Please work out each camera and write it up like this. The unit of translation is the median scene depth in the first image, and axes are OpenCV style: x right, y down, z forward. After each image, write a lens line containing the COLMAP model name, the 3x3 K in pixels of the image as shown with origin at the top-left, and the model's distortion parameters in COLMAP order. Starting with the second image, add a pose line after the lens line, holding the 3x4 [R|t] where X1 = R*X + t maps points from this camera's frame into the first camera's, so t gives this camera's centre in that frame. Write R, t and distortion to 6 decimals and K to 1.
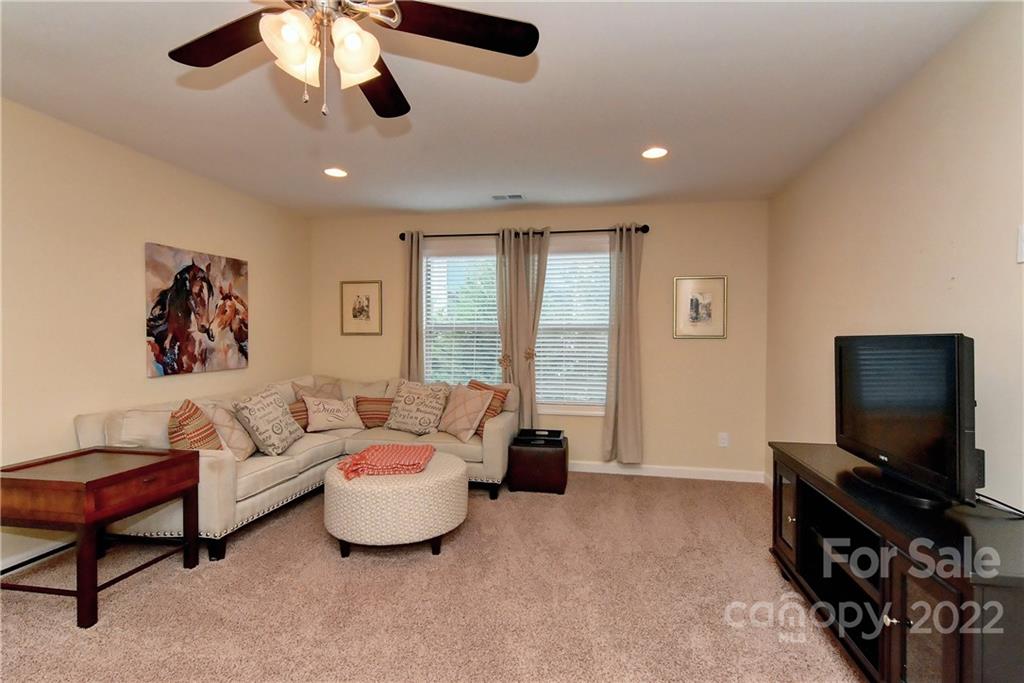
lens RADIAL K [[509.4, 0, 512.0], [0, 509.4, 341.5], [0, 0, 1]] dist [-0.000088, -0.000139]
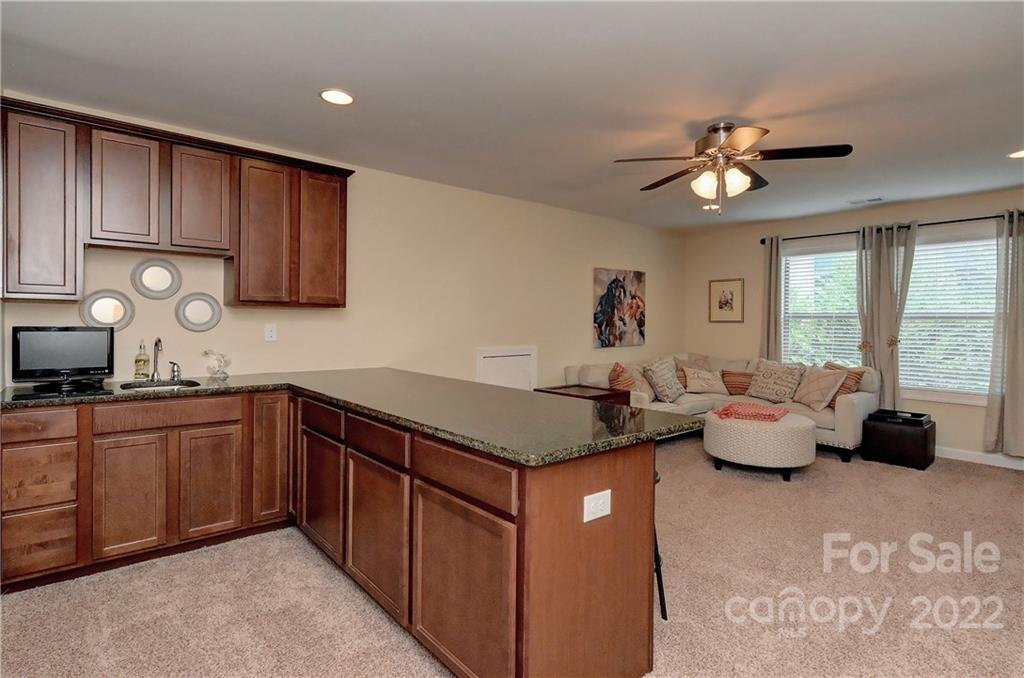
lens RADIAL K [[511.9, 0, 496.4], [0, 511.9, 326.5], [0, 0, 1]] dist [-0.000283, -0.000390]
pose [[0.770408, 0.008724, -0.637491, 0.094680], [-0.008843, 0.999956, 0.002997, -0.002335], [0.637490, 0.003329, 0.770452, -0.432948]]
